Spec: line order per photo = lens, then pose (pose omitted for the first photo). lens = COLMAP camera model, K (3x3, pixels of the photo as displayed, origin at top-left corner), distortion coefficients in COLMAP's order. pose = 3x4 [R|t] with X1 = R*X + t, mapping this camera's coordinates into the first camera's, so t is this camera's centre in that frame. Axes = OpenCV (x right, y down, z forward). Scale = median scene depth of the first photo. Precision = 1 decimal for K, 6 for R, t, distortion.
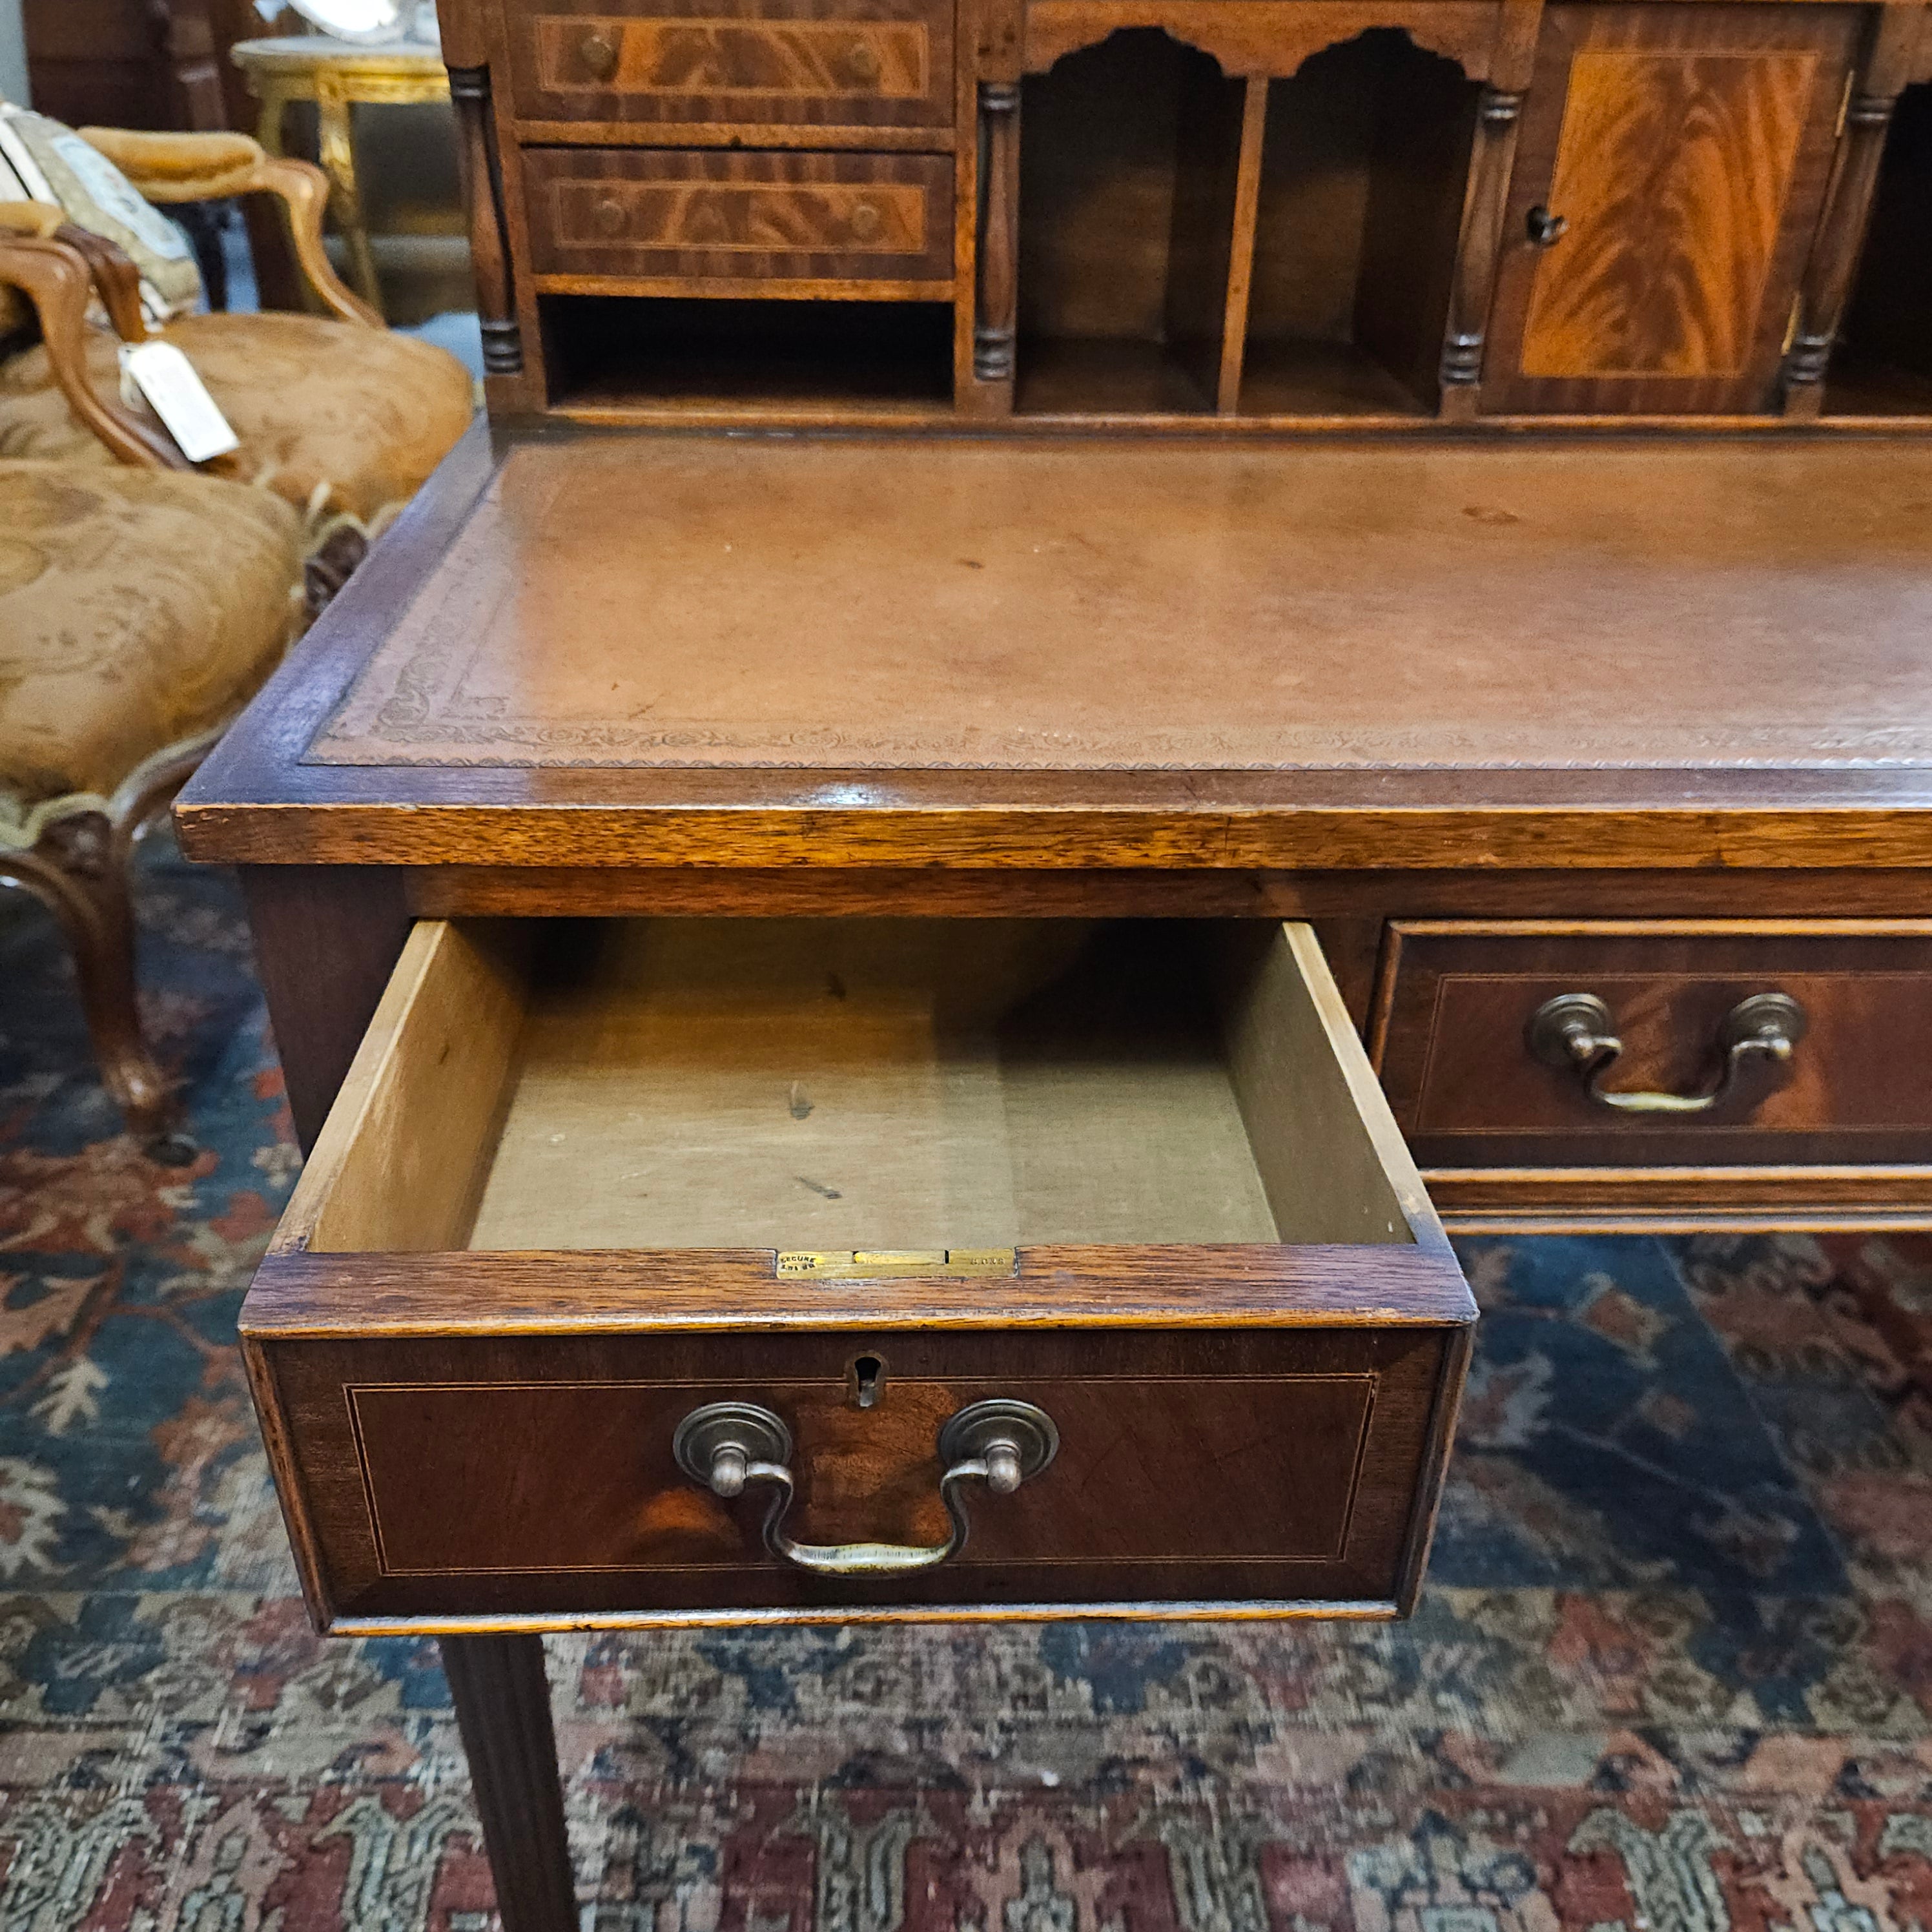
lens RADIAL K [[1751.5, 0, 966.0], [0, 1751.5, 966.0], [0, 0, 1]] dist [0.045519, -0.048854]
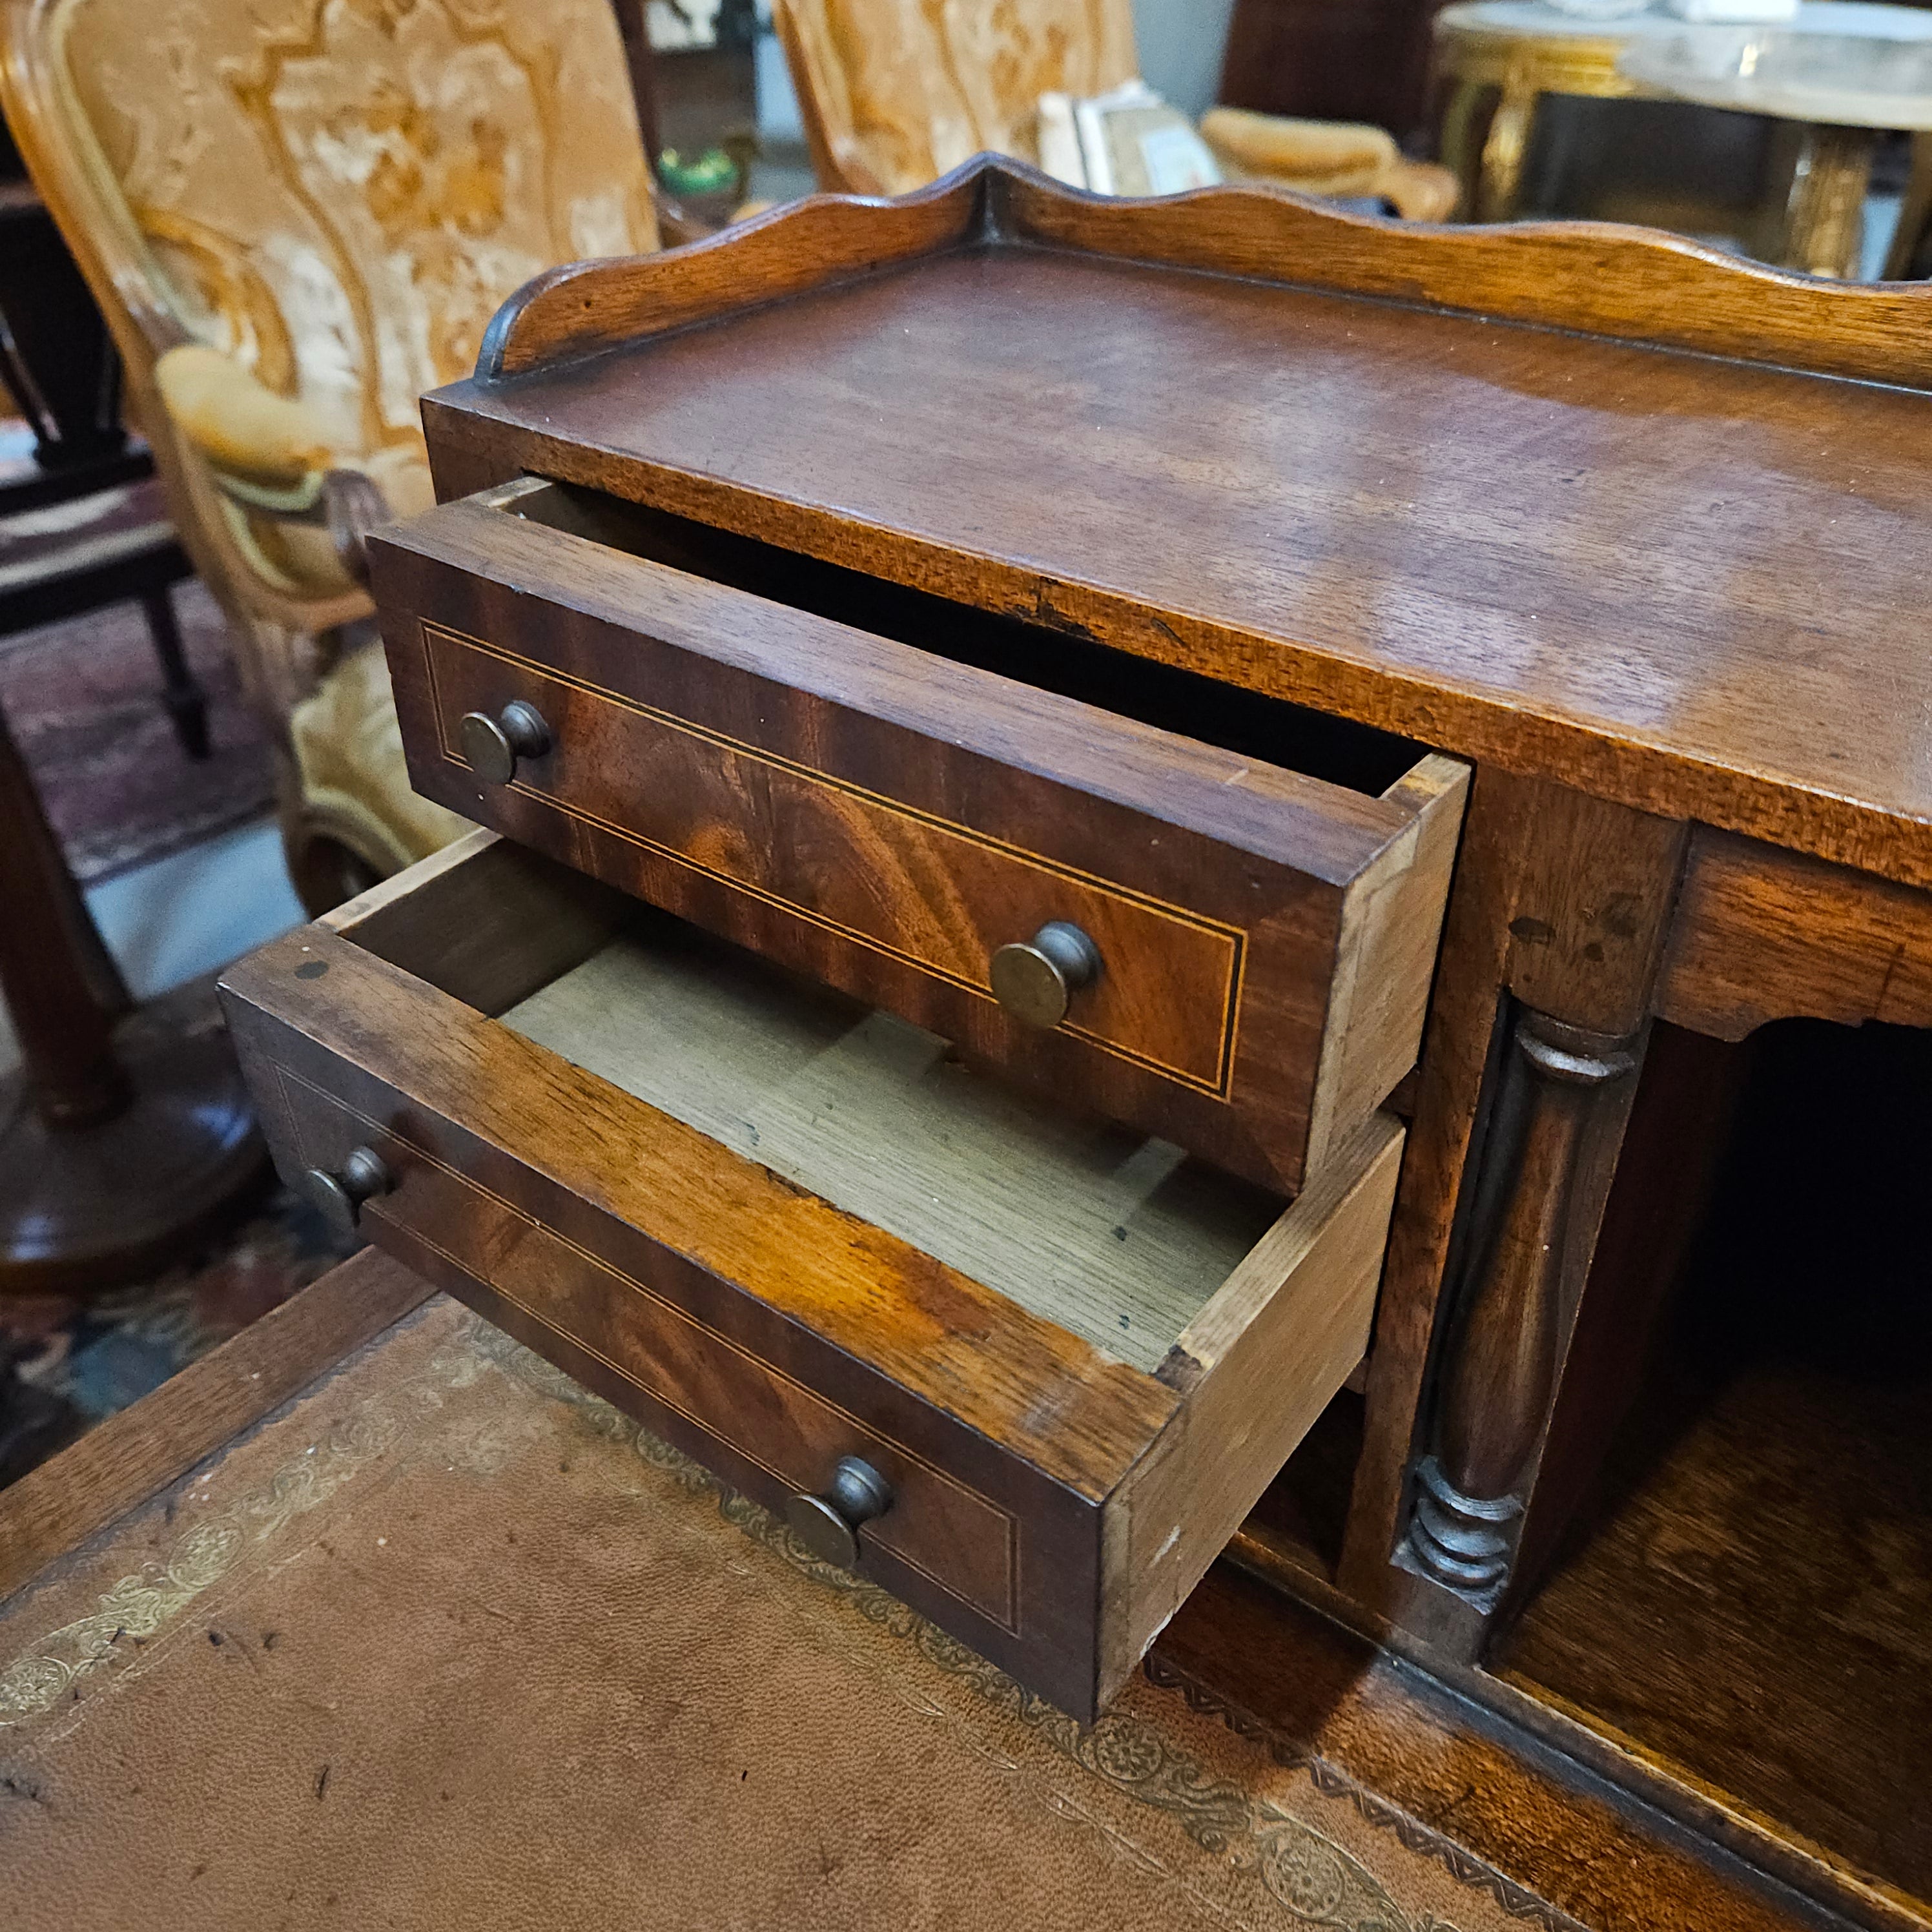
lens RADIAL K [[1790.7, 0, 958.3], [0, 1790.7, 922.9], [0, 0, 1]] dist [0.005371, 0.006076]
pose [[0.768740, 0.334226, -0.545282, 0.077007], [-0.317520, 0.939540, 0.128243, -0.380577], [0.555176, 0.074552, 0.828385, 0.486082]]
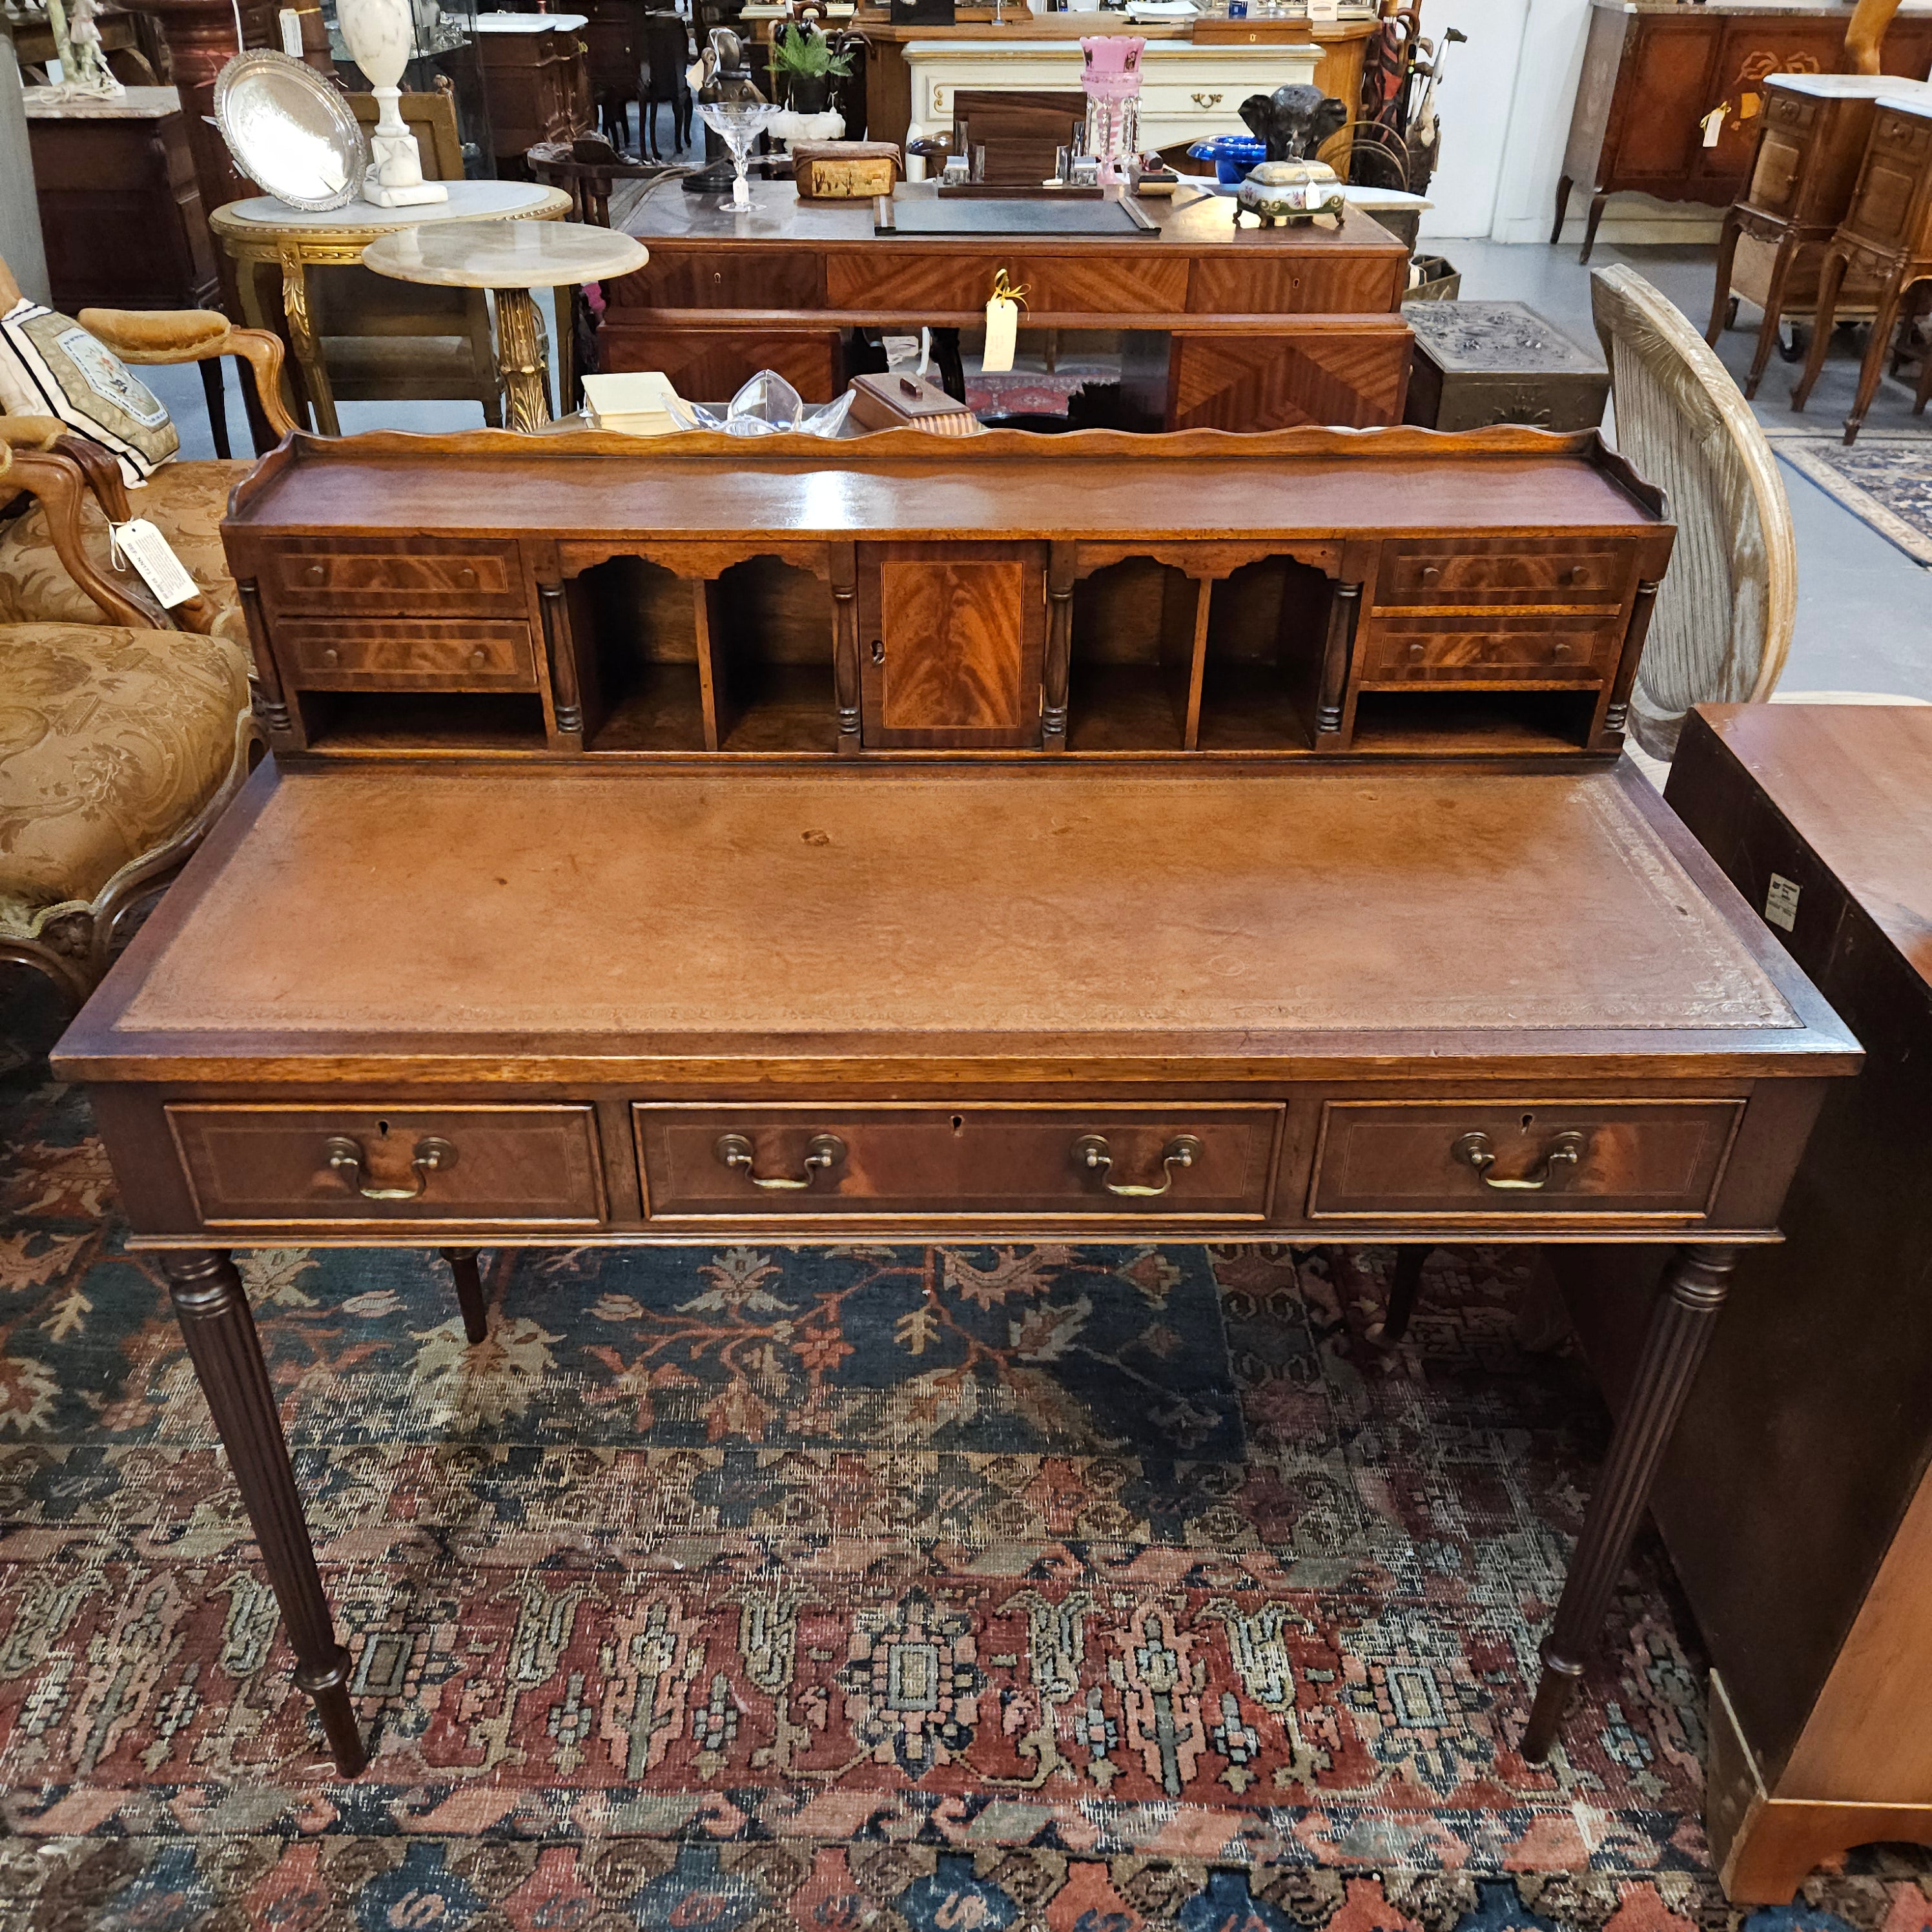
lens RADIAL K [[1703.0, 0, 936.2], [0, 1703.0, 981.0], [0, 0, 1]] dist [0.095098, -0.111765]
pose [[0.999401, 0.007351, -0.033814, 0.338698], [-0.005916, 0.999086, 0.042342, -0.130378], [0.034094, -0.042117, 0.998531, -0.519828]]
